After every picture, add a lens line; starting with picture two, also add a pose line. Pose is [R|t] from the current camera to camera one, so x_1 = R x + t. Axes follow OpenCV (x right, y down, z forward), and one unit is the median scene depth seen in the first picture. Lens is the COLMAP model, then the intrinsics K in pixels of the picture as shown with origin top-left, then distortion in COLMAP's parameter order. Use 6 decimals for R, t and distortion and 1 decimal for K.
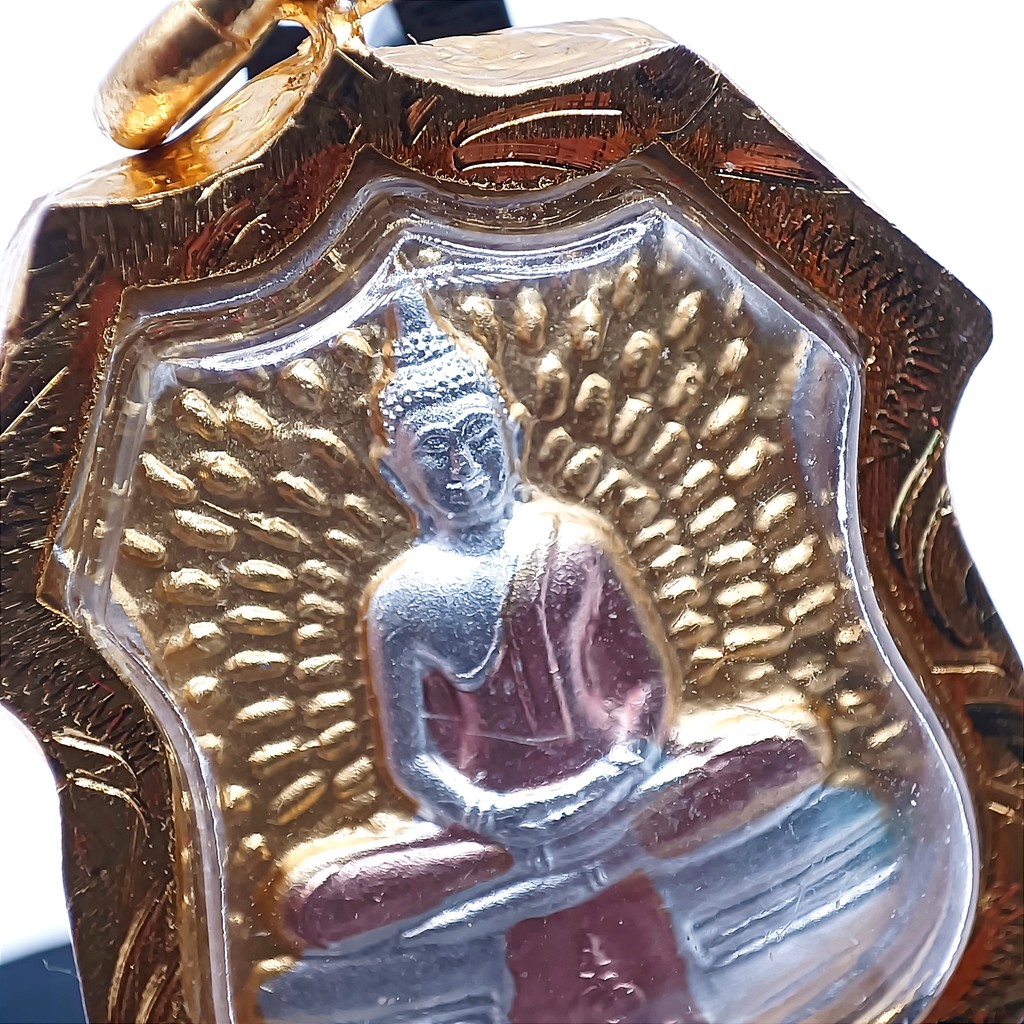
lens RADIAL K [[2540.0, 0, 521.2], [0, 2540.0, 516.3], [0, 0, 1]] dist [0.380305, 0.000000]
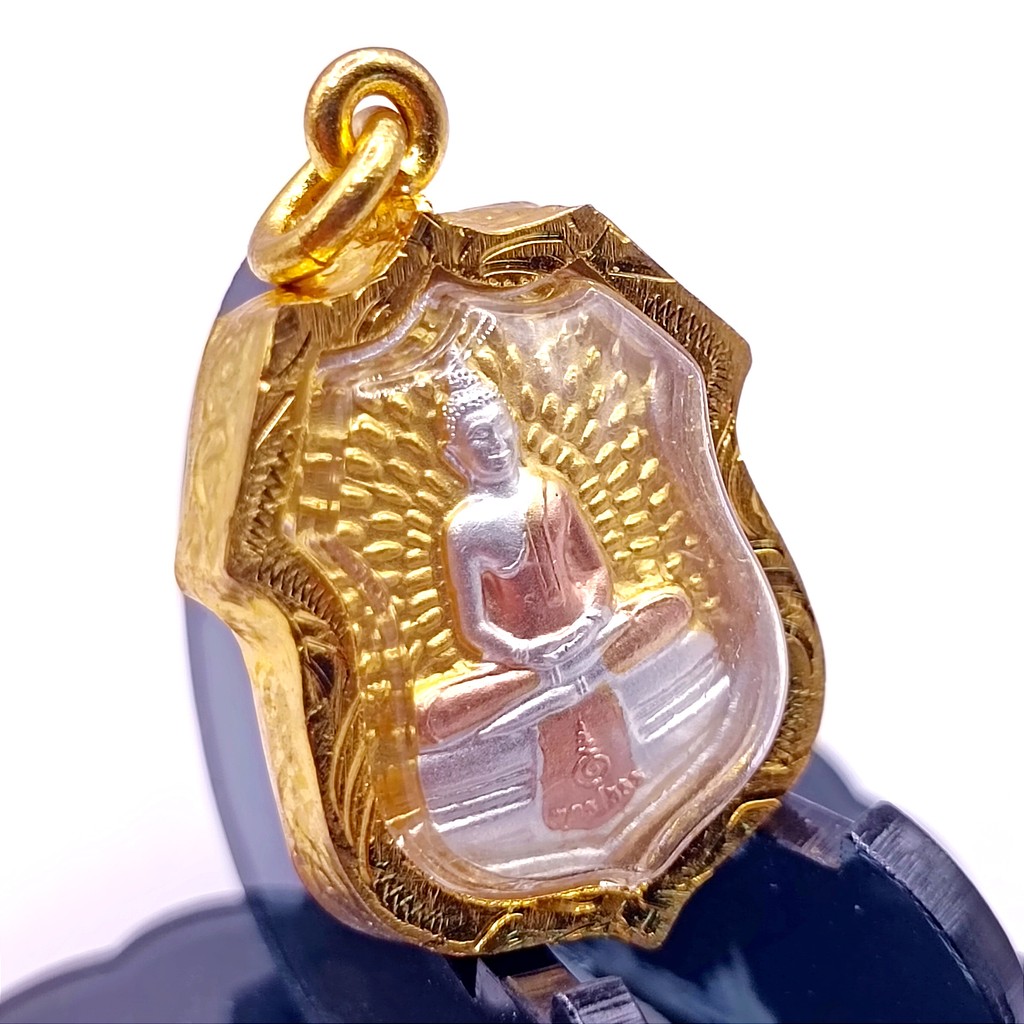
lens RADIAL K [[2776.0, 0, 510.9], [0, 2776.0, 505.8], [0, 0, 1]] dist [-0.124538, 0.000000]
pose [[0.945250, -0.086916, 0.314561, -0.593677], [0.139027, 0.979290, -0.147185, 0.291954], [-0.295254, 0.182859, 0.937757, -0.744172]]
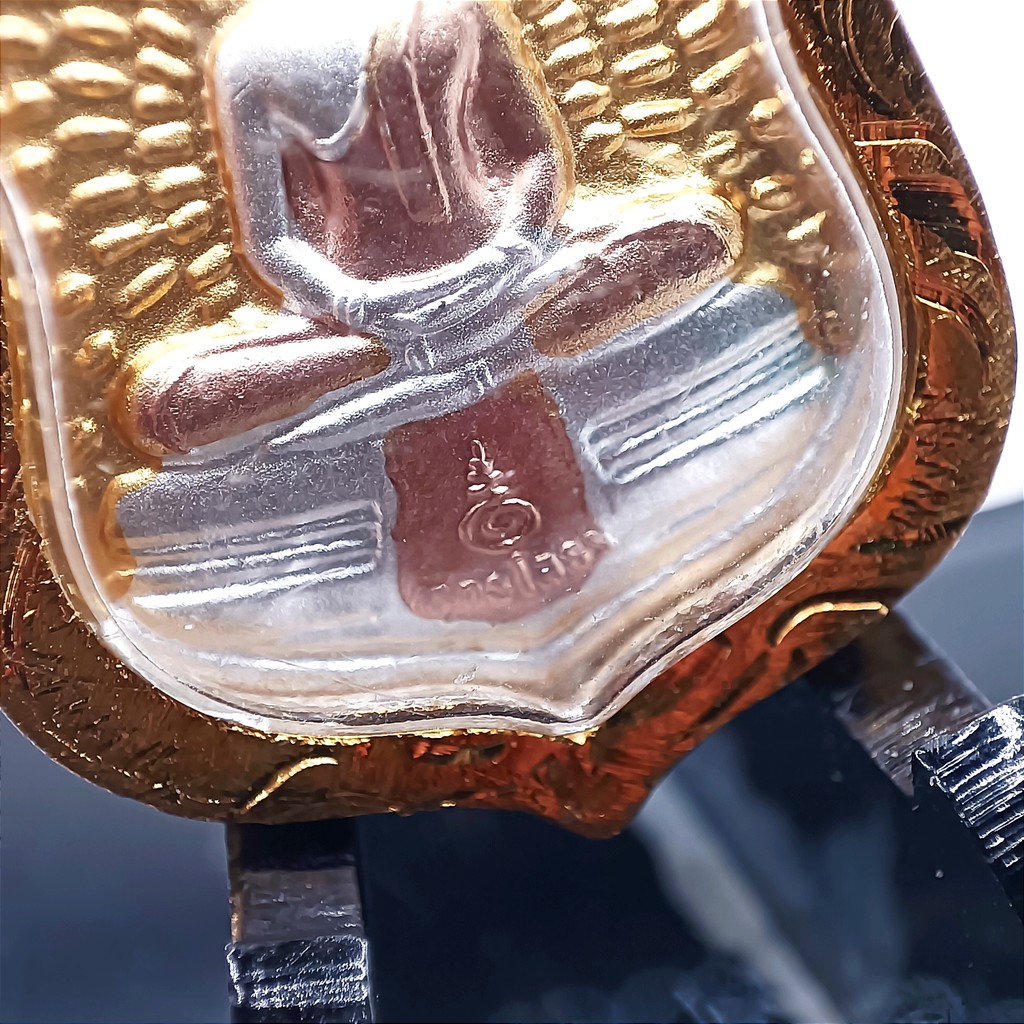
lens RADIAL K [[2540.0, 0, 521.2], [0, 2540.0, 515.7], [0, 0, 1]] dist [0.380305, 0.000000]
pose [[0.999884, -0.012568, -0.008609, 0.051245], [0.013103, 0.997792, 0.065109, 0.133440], [0.007772, -0.065214, 0.997841, 0.094743]]
